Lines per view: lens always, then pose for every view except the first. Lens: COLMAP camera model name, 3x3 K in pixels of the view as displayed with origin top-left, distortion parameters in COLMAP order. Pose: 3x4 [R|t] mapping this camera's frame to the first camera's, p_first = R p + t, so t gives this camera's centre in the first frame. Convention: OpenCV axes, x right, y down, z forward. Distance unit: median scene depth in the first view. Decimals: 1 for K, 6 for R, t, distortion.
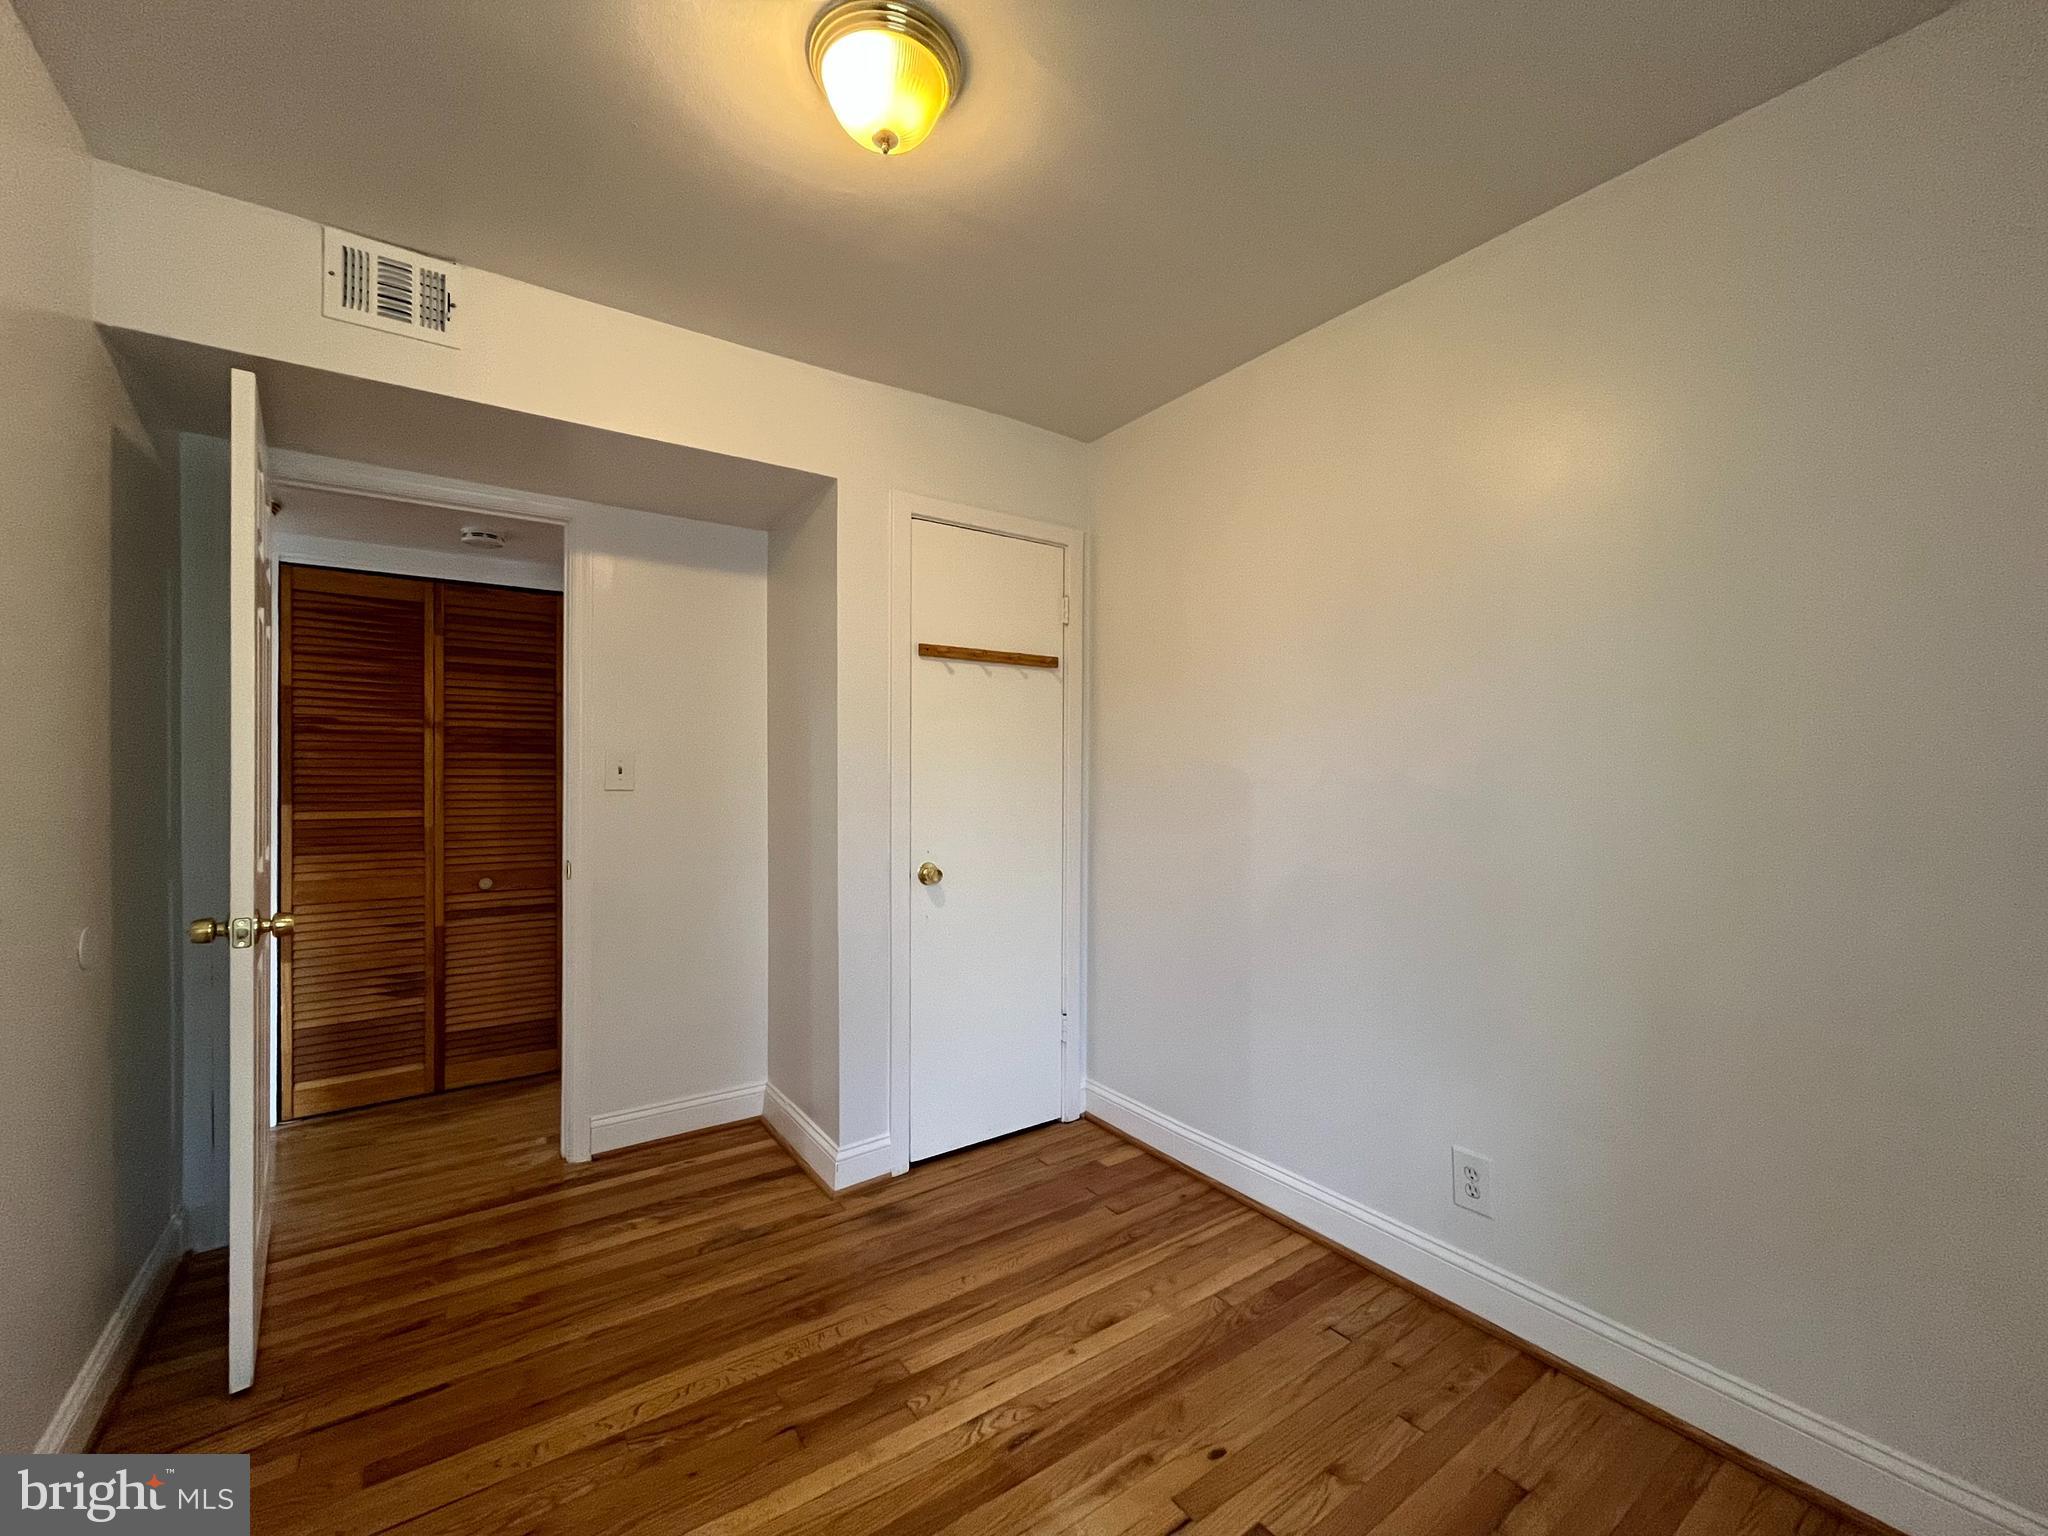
lens RADIAL K [[834.2, 0, 1020.5], [0, 834.2, 770.3], [0, 0, 1]] dist [-0.003248, 0.000762]
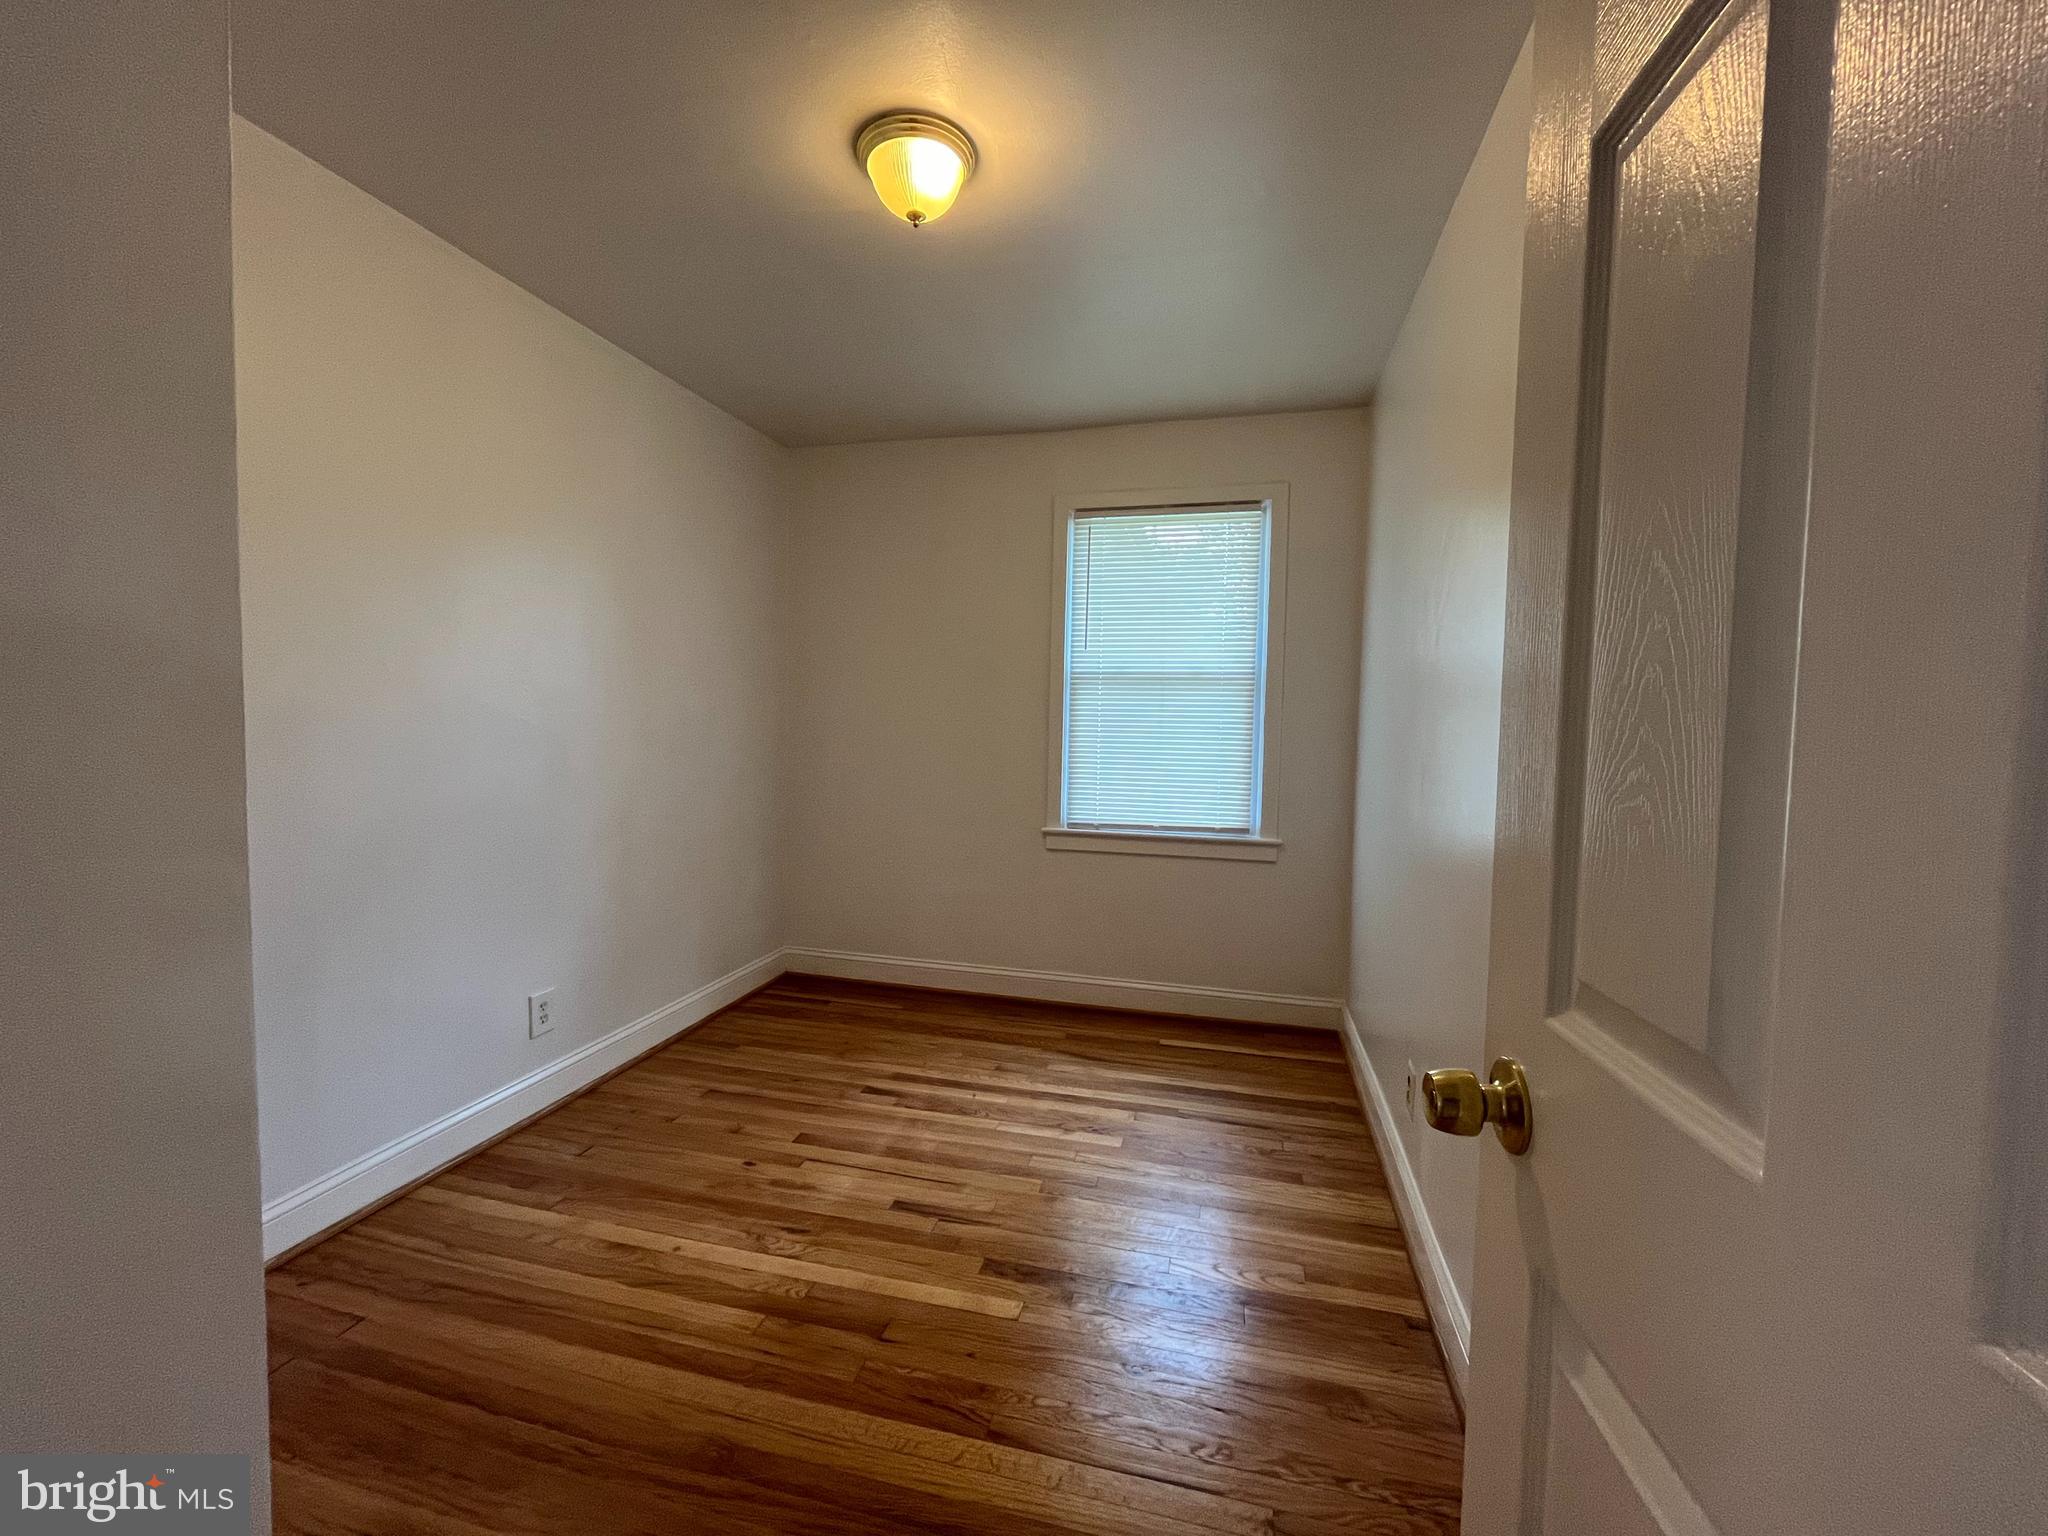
lens RADIAL K [[834.2, 0, 1024.6], [0, 834.2, 767.4], [0, 0, 1]] dist [-0.003248, 0.000762]
pose [[-0.646632, -0.054067, 0.760884, -1.072229], [-0.020228, 0.998349, 0.053750, 0.017730], [-0.762534, 0.019365, -0.646658, 1.428384]]
